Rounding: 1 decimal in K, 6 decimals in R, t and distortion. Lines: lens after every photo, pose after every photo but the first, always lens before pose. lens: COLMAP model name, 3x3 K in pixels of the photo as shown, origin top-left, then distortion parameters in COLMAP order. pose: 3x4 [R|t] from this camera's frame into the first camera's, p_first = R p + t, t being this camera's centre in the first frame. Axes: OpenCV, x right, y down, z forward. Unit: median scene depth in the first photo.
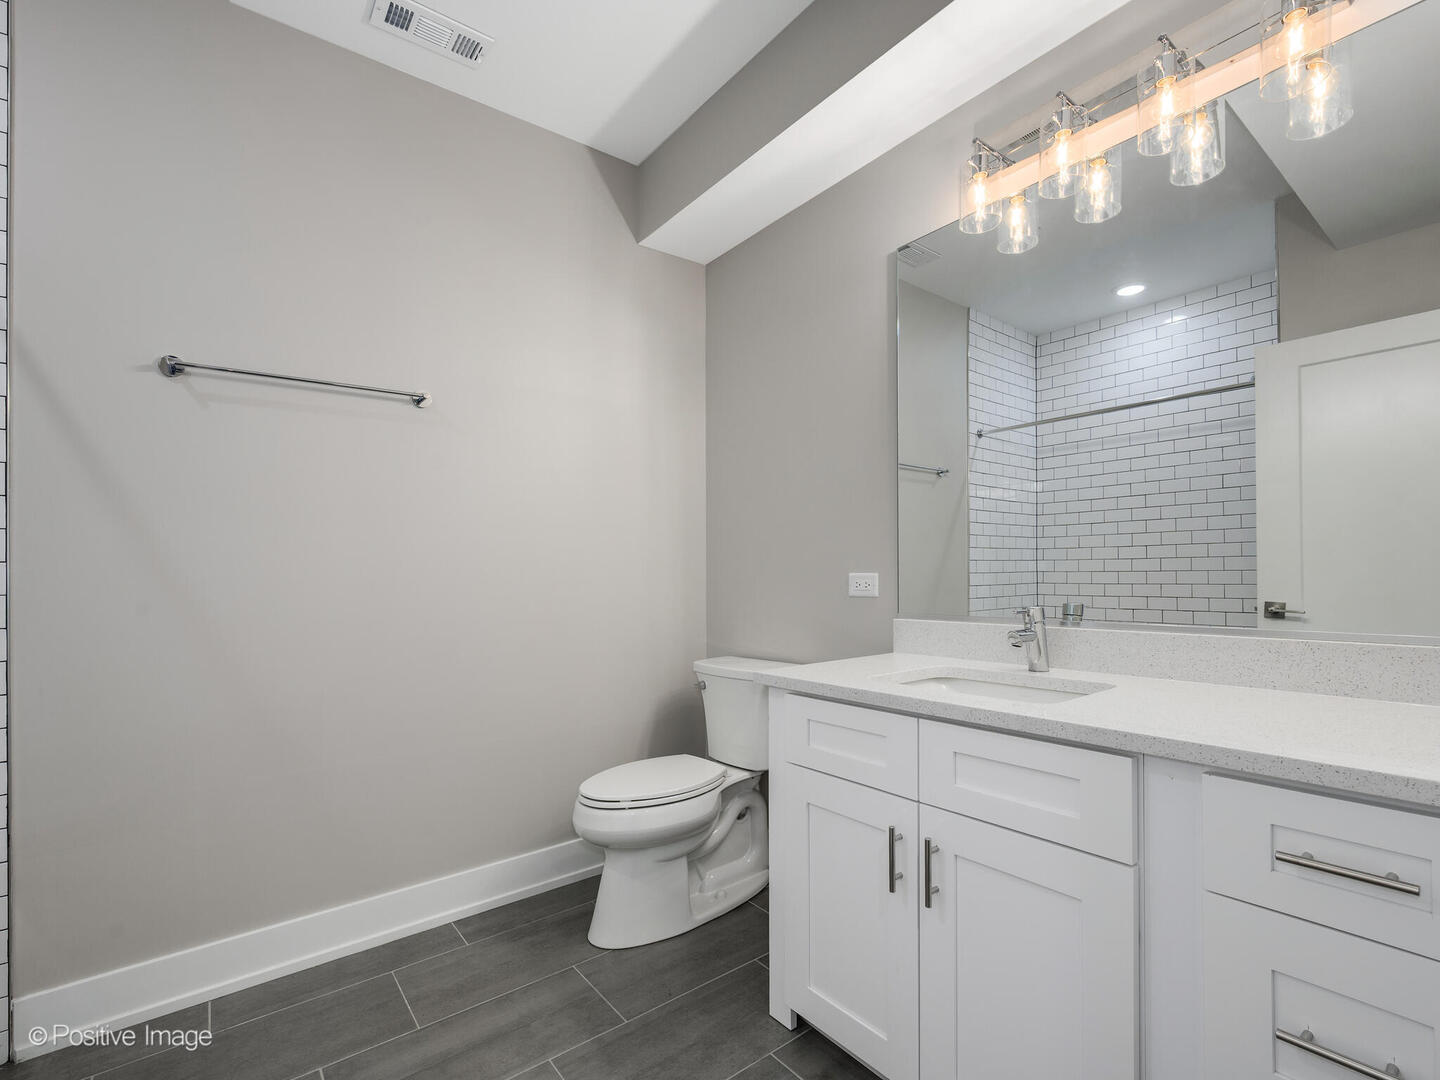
lens RADIAL K [[671.7, 0, 720.0], [0, 671.7, 540.0], [0, 0, 1]] dist [-0.000456, -0.000493]
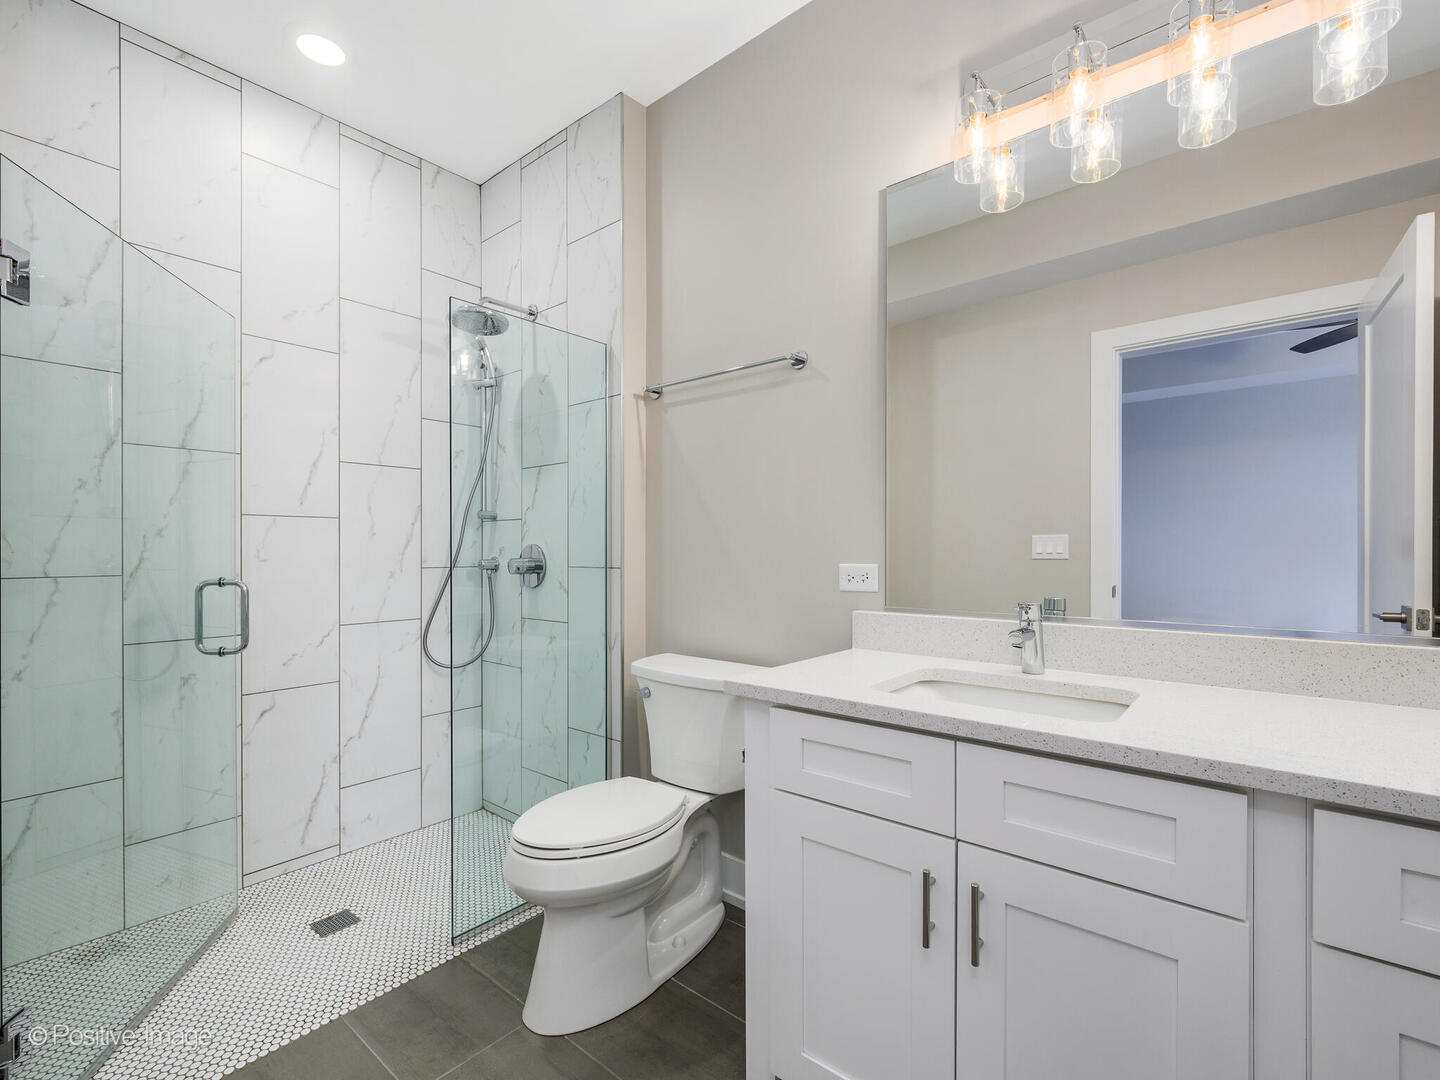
lens RADIAL K [[669.9, 0, 715.9], [0, 669.9, 549.7], [0, 0, 1]] dist [0.002694, 0.001512]
pose [[0.981589, 0.012490, 0.190597, -0.123727], [-0.021055, 0.998854, 0.042977, -0.001973], [-0.189842, -0.046199, 0.980727, 0.191127]]
